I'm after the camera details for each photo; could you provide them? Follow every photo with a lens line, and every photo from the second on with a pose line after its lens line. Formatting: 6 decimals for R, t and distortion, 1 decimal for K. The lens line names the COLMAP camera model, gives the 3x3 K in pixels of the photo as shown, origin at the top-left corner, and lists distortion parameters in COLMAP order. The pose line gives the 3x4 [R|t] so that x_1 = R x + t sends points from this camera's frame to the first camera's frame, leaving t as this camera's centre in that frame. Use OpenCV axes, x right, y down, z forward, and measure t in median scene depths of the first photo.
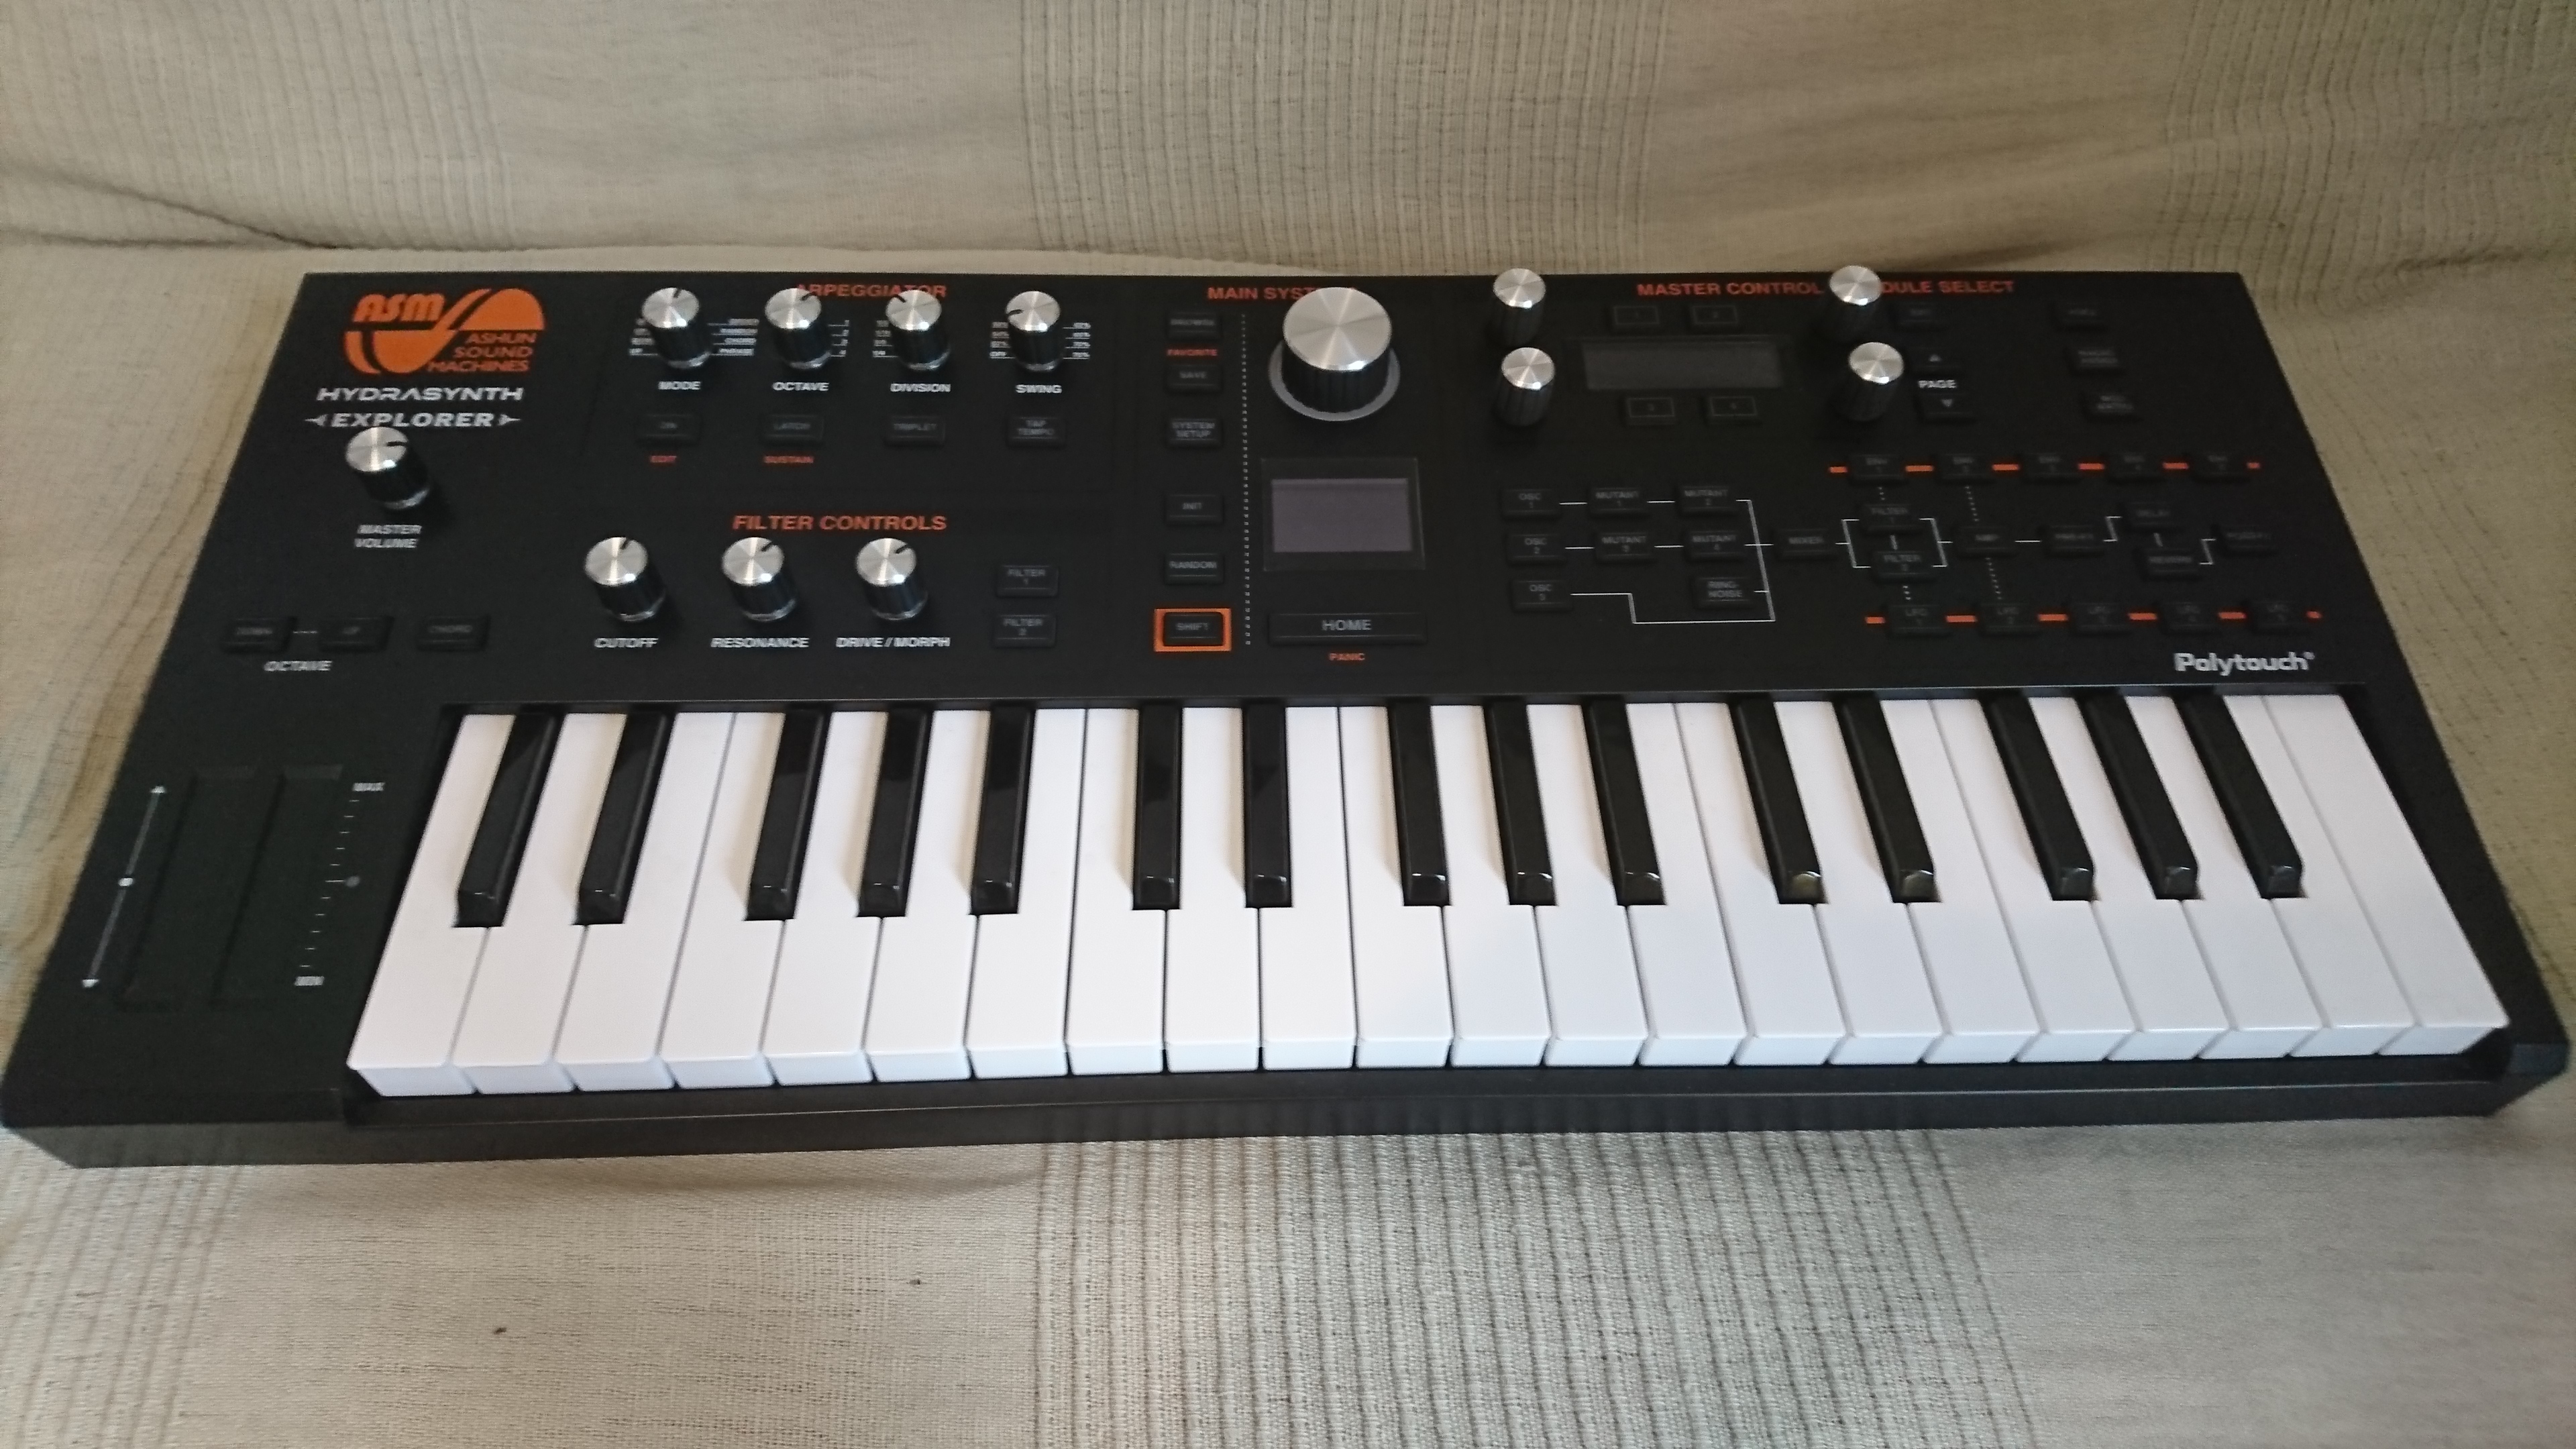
lens RADIAL K [[1669.8, 0, 1288.0], [0, 1669.8, 724.5], [0, 0, 1]] dist [-0.054188, -0.003582]
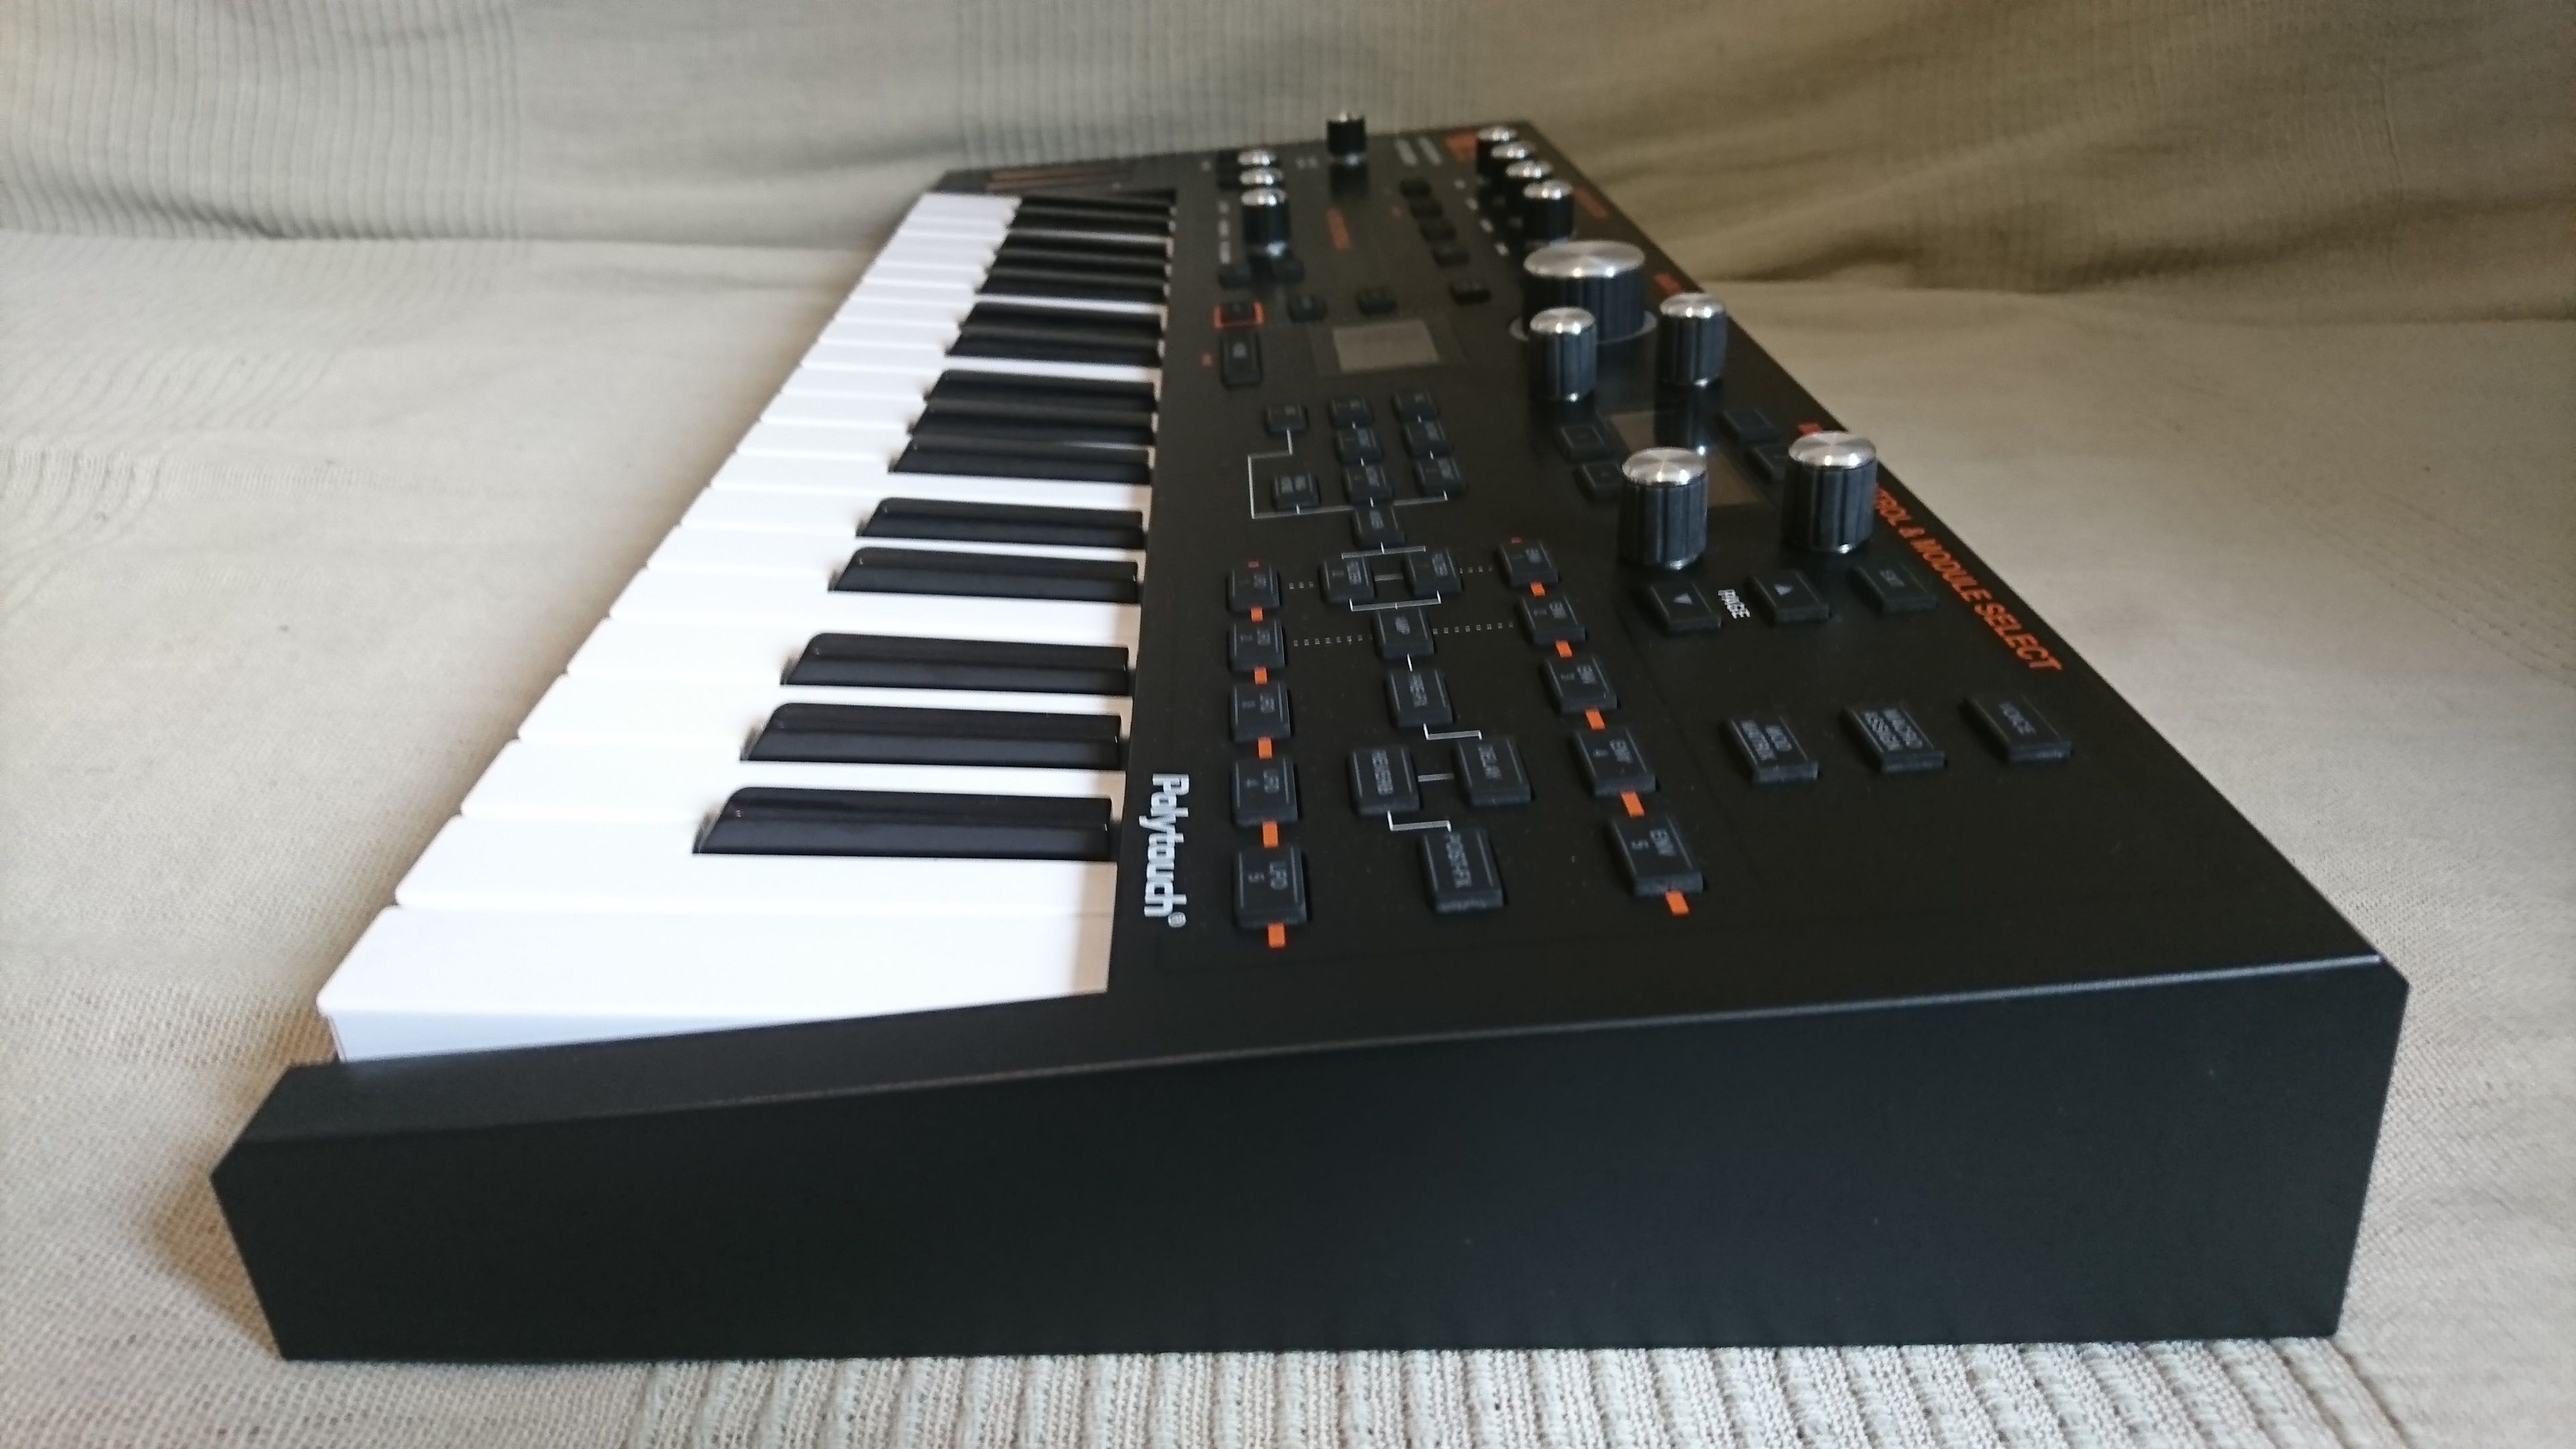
lens RADIAL K [[1669.8, 0, 1288.0], [0, 1669.8, 724.5], [0, 0, 1]] dist [-0.054188, -0.003582]
pose [[0.030376, 0.475346, -0.879274, 0.902303], [-0.821114, 0.513478, 0.249225, -0.193869], [0.569956, 0.714414, 0.405911, 0.678683]]
